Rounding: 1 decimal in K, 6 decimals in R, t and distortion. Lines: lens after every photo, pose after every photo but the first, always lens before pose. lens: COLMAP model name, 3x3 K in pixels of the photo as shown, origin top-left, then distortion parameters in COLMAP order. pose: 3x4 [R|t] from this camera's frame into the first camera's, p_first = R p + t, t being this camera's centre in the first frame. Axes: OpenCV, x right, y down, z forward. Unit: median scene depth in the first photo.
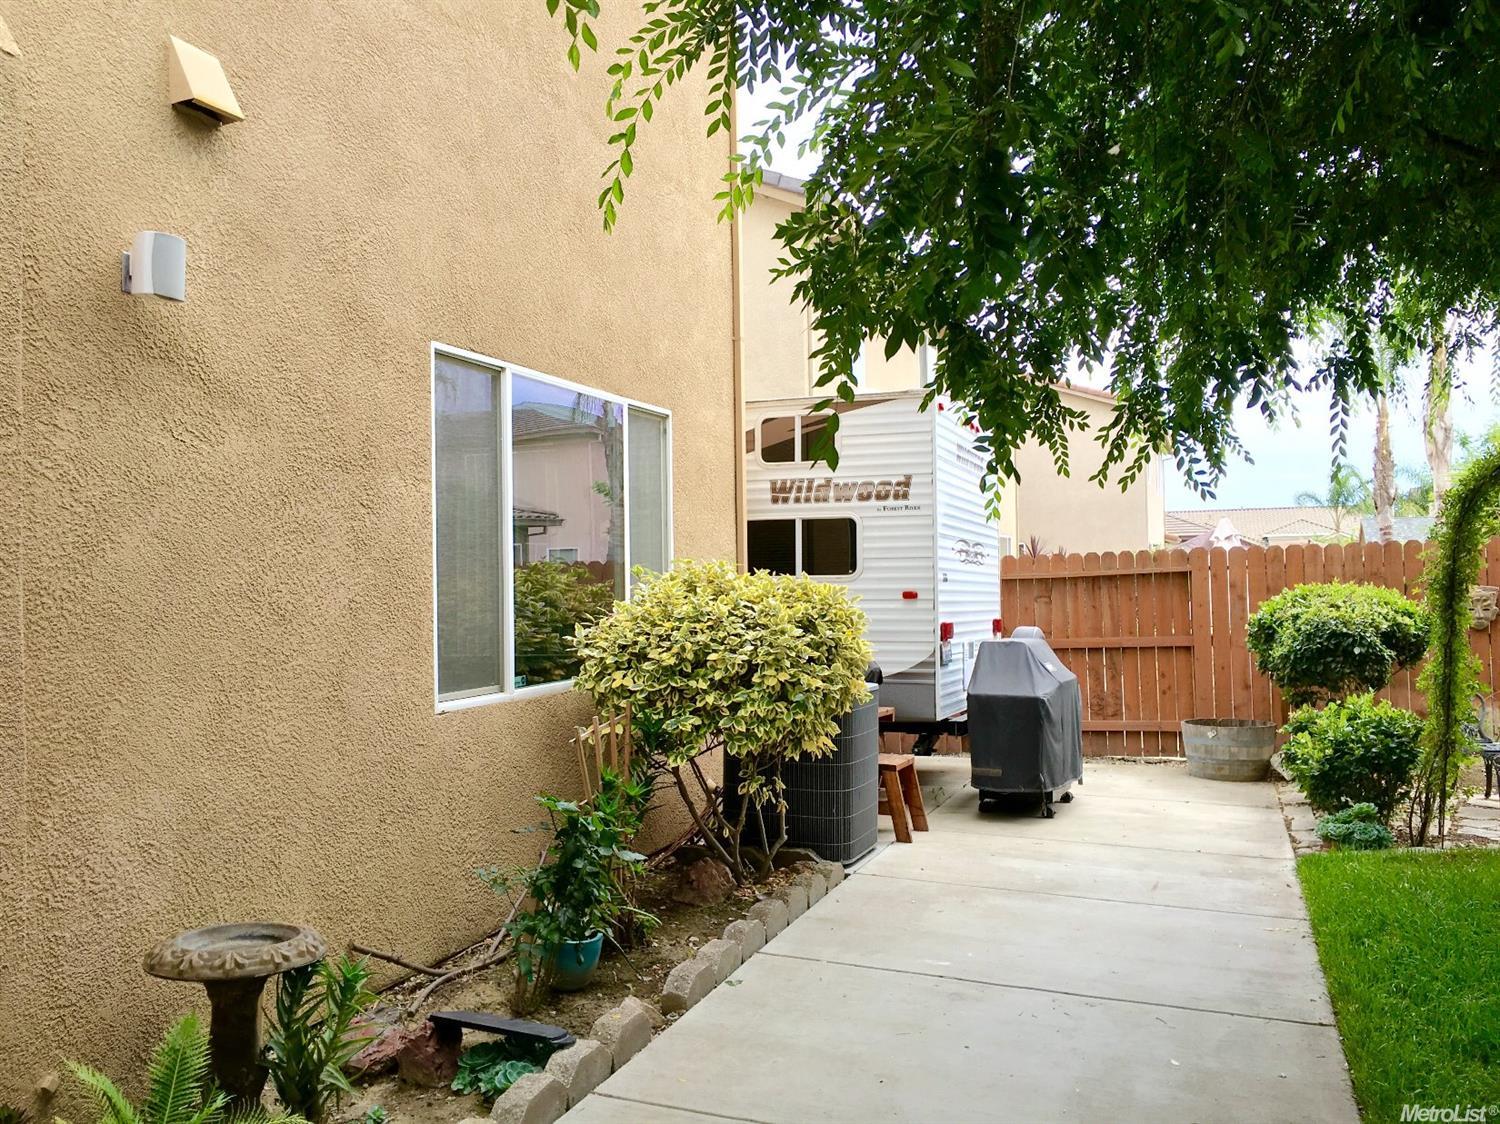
lens RADIAL K [[1296.3, 0, 750.0], [0, 1296.3, 562.0], [0, 0, 1]] dist [0.065555, -0.012188]
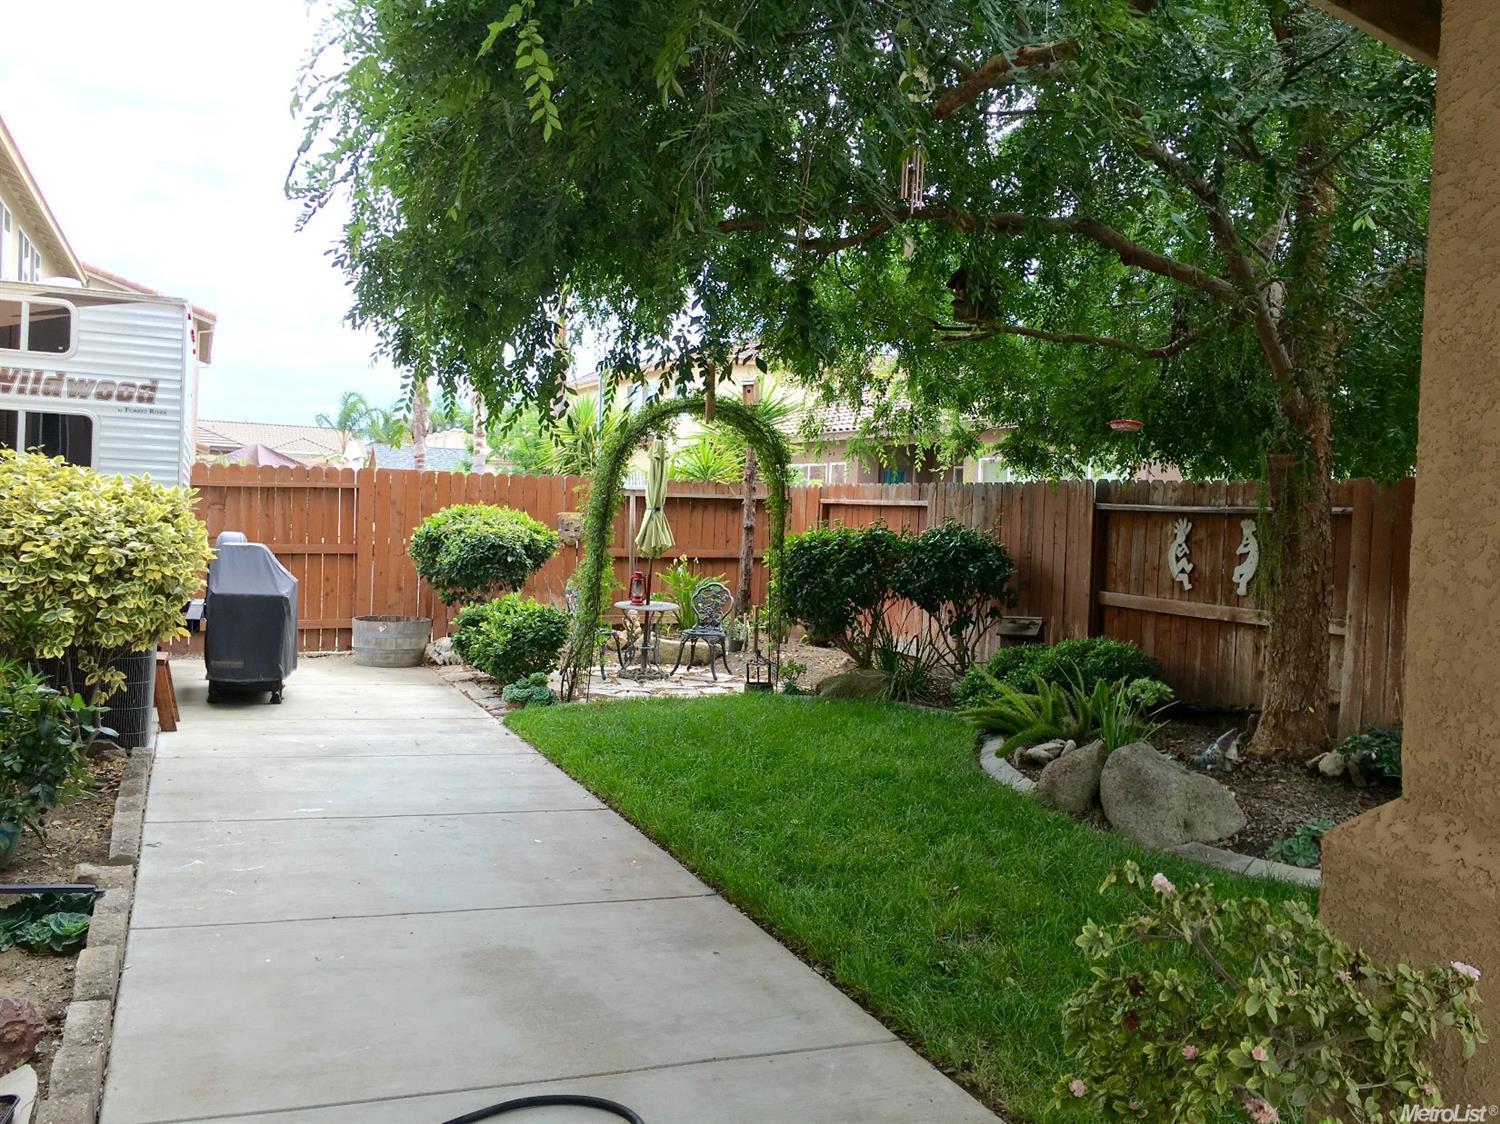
lens RADIAL K [[1296.3, 0, 750.0], [0, 1296.3, 562.0], [0, 0, 1]] dist [0.065555, -0.012188]
pose [[0.729016, 0.018340, 0.684251, -0.237613], [-0.064040, 0.997084, 0.041505, 0.003010], [-0.681494, -0.074077, 0.728065, -0.079175]]
